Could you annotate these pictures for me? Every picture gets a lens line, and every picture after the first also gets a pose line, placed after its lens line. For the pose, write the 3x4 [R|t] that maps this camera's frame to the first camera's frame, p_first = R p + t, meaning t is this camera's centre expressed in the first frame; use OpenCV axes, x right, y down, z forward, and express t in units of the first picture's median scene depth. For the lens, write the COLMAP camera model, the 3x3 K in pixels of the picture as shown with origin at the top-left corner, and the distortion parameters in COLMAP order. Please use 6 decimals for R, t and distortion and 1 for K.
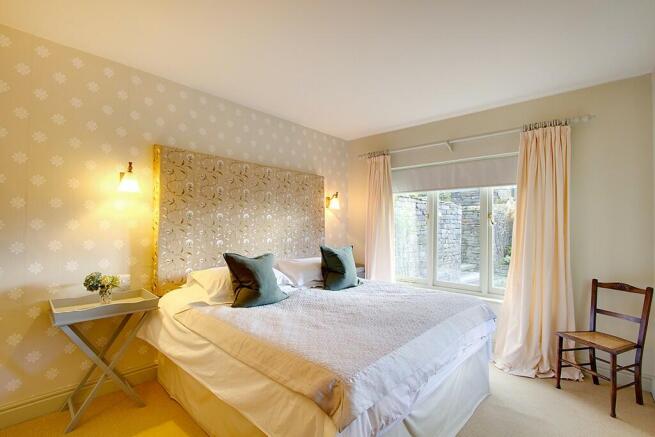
lens RADIAL K [[309.1, 0, 323.8], [0, 309.1, 221.4], [0, 0, 1]] dist [-0.003224, -0.000540]
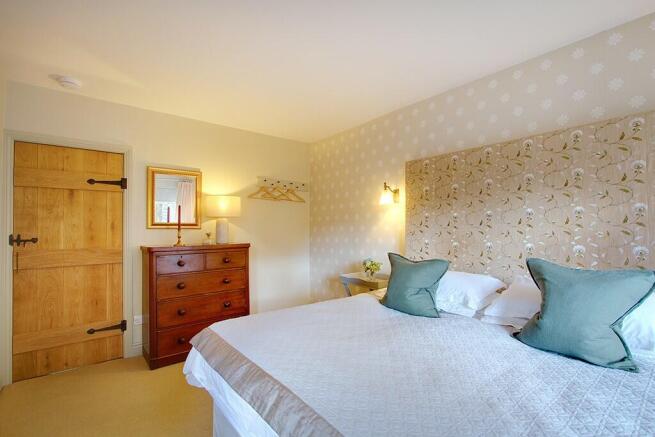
lens RADIAL K [[309.1, 0, 323.8], [0, 309.1, 221.4], [0, 0, 1]] dist [-0.003224, -0.000540]
pose [[-0.163532, -0.026426, -0.986184, 0.669501], [0.034934, 0.998859, -0.032559, 0.015693], [0.985919, -0.039776, -0.162423, 0.795232]]
